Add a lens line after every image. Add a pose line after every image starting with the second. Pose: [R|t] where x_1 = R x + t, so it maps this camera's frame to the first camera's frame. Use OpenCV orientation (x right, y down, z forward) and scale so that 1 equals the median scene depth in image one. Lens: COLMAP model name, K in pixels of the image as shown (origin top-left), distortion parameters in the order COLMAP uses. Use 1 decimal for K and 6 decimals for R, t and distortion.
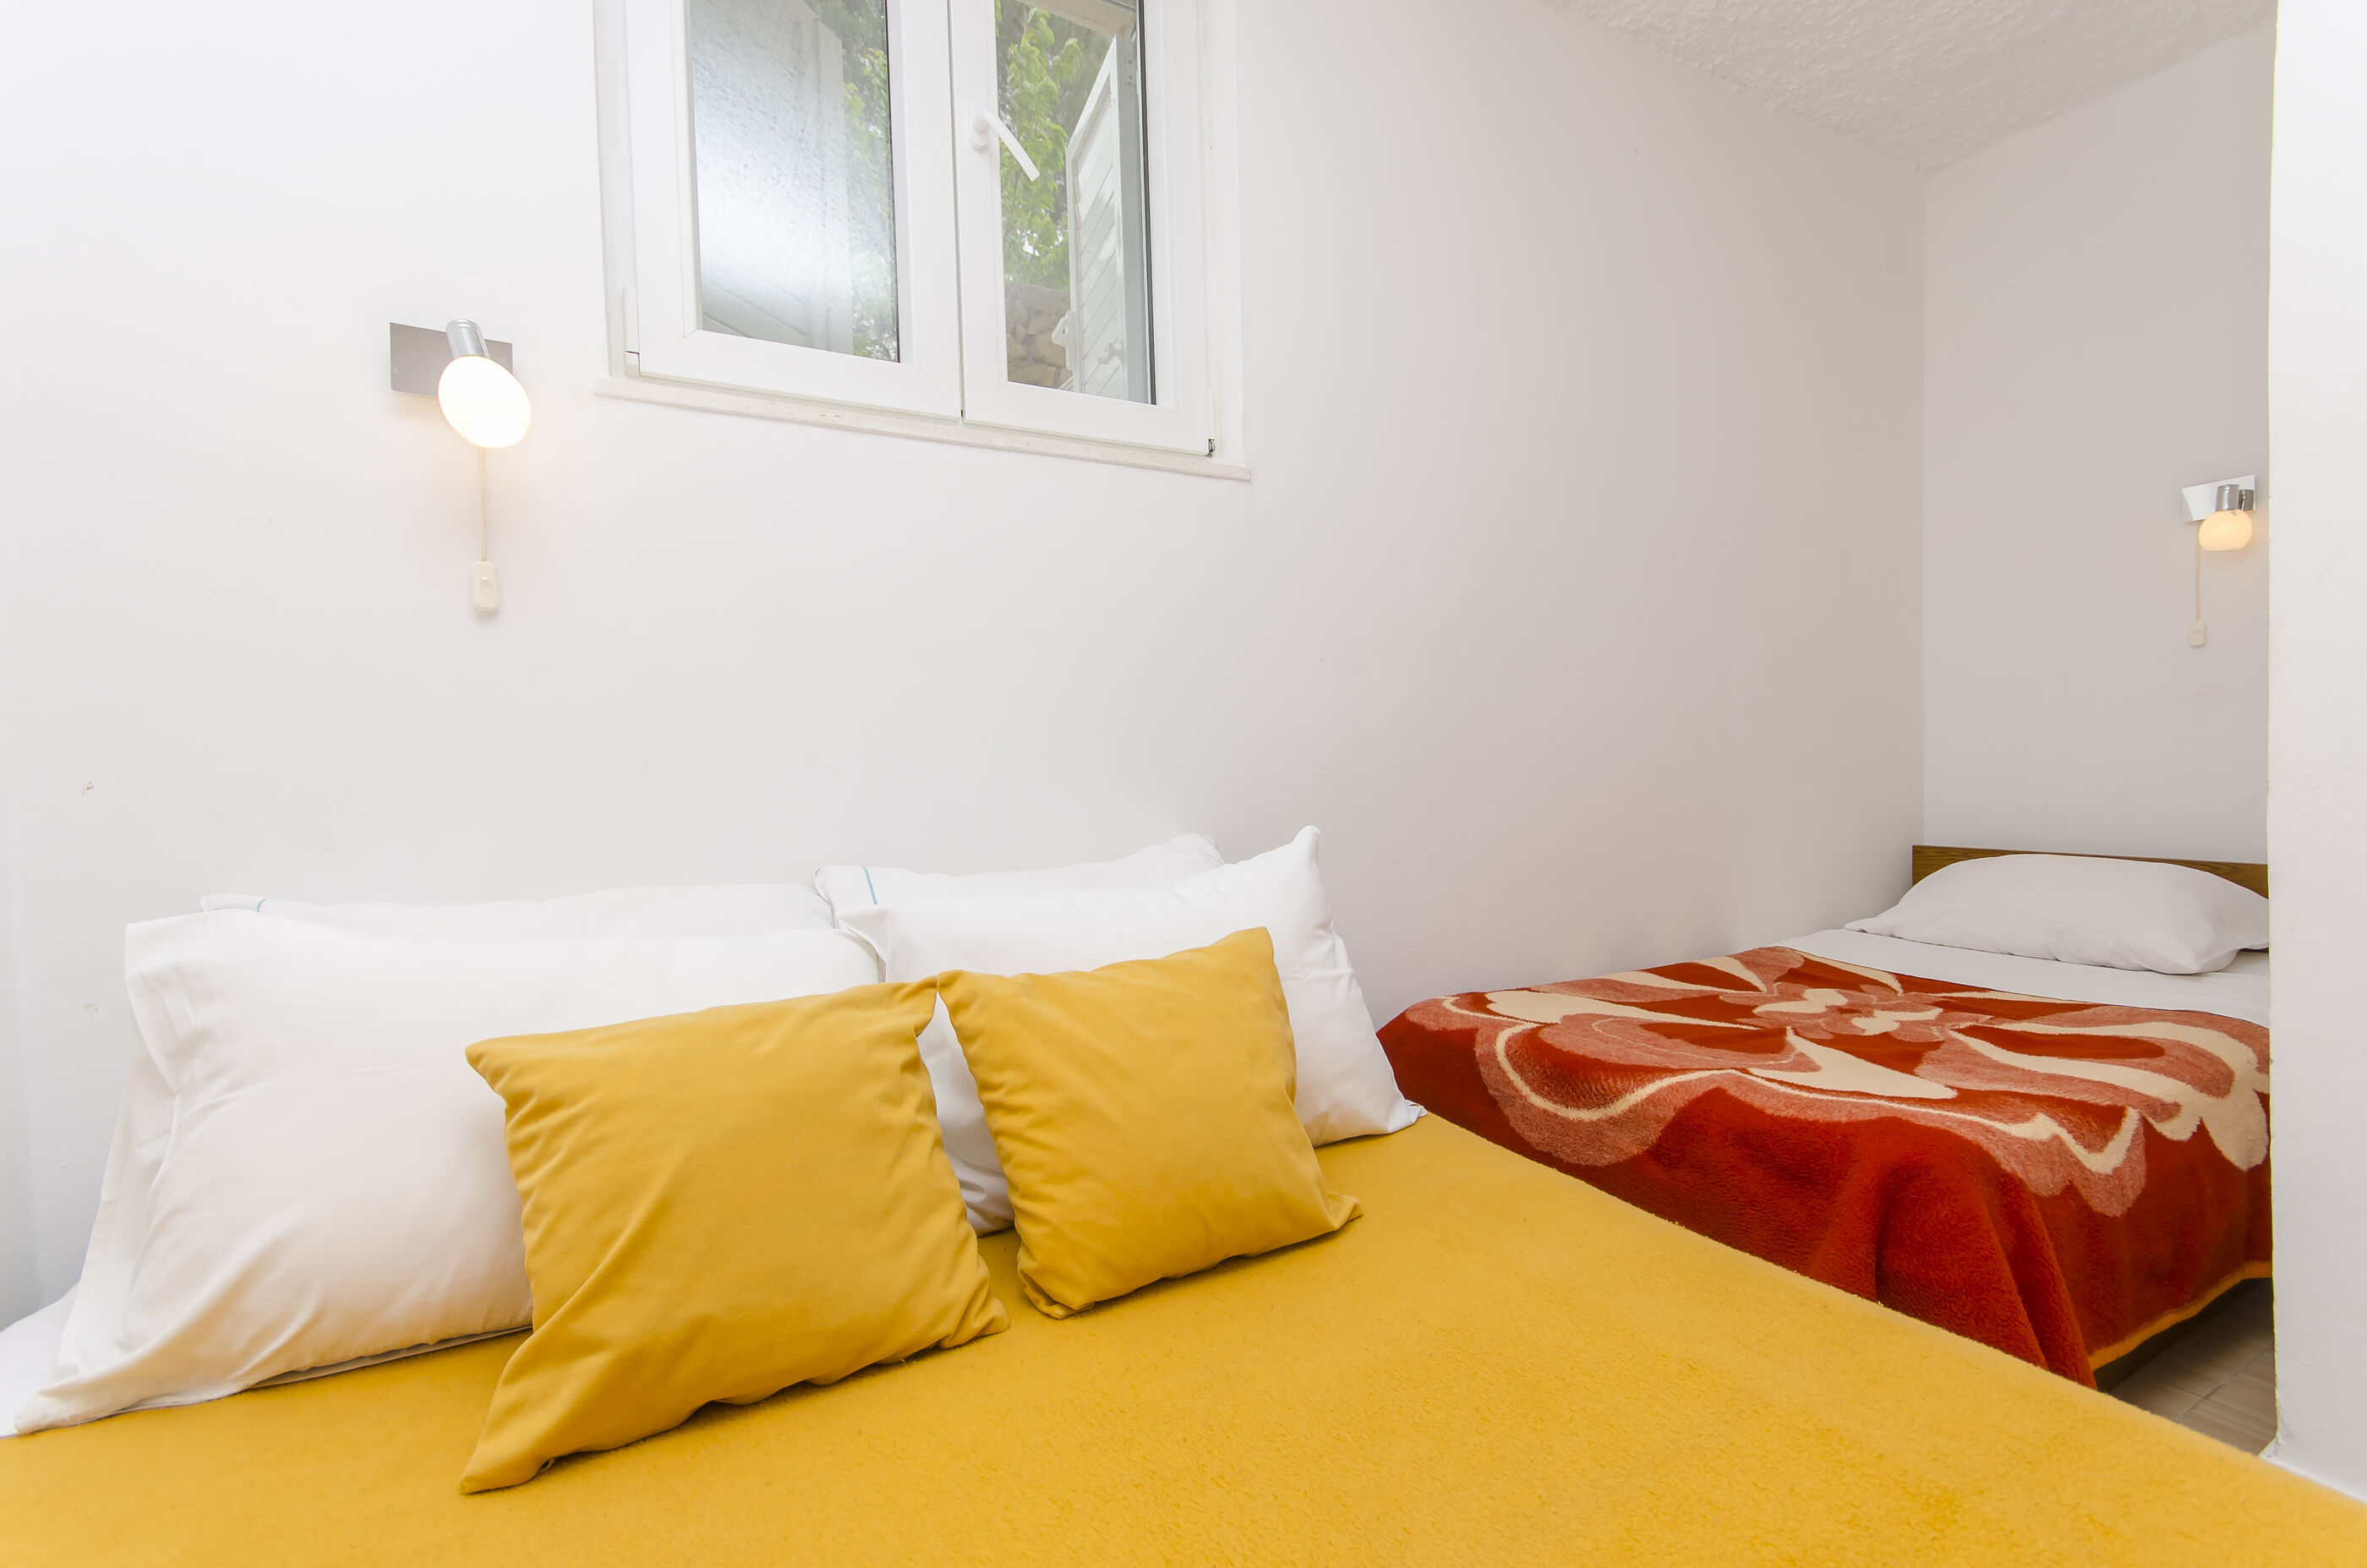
lens RADIAL K [[1034.1, 0, 1181.1], [0, 1034.1, 777.5], [0, 0, 1]] dist [0.008978, -0.000713]
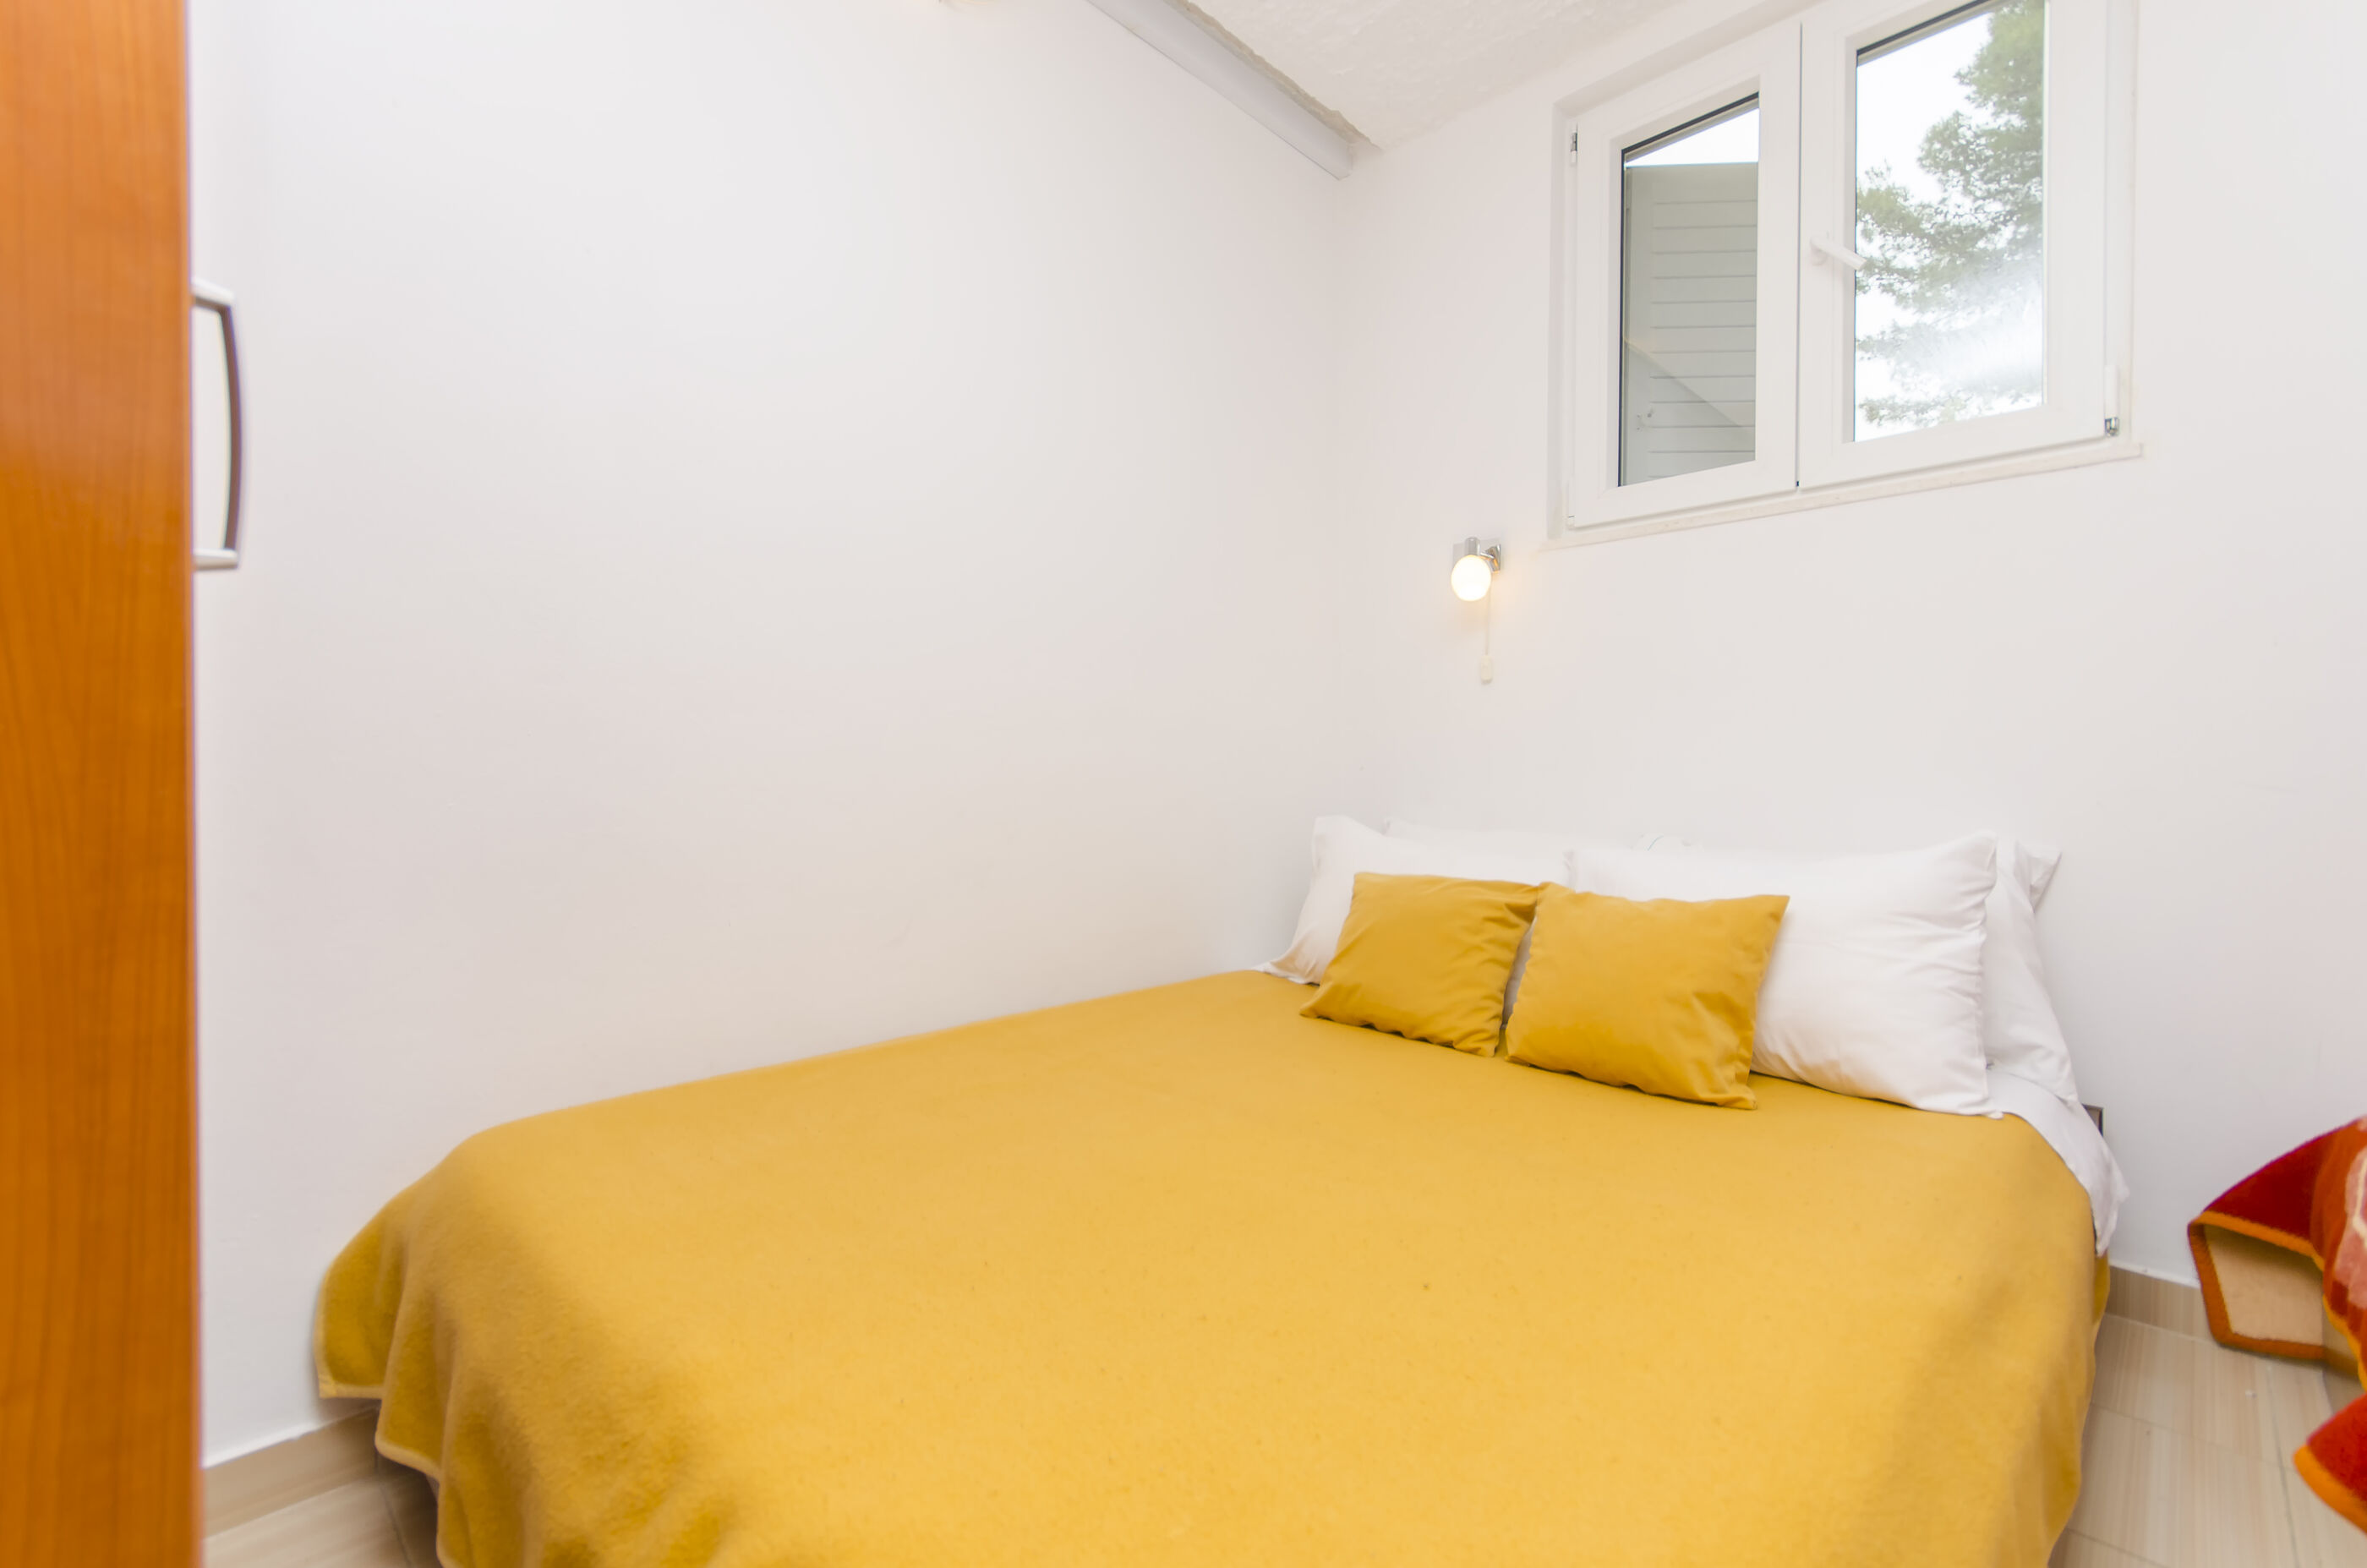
lens RADIAL K [[1034.1, 0, 1184.4], [0, 1034.1, 777.0], [0, 0, 1]] dist [0.008978, -0.000713]
pose [[0.275835, 0.024533, -0.960892, 1.507852], [-0.030589, 0.999392, 0.016735, 0.002376], [0.960718, 0.024777, 0.276418, -0.077660]]
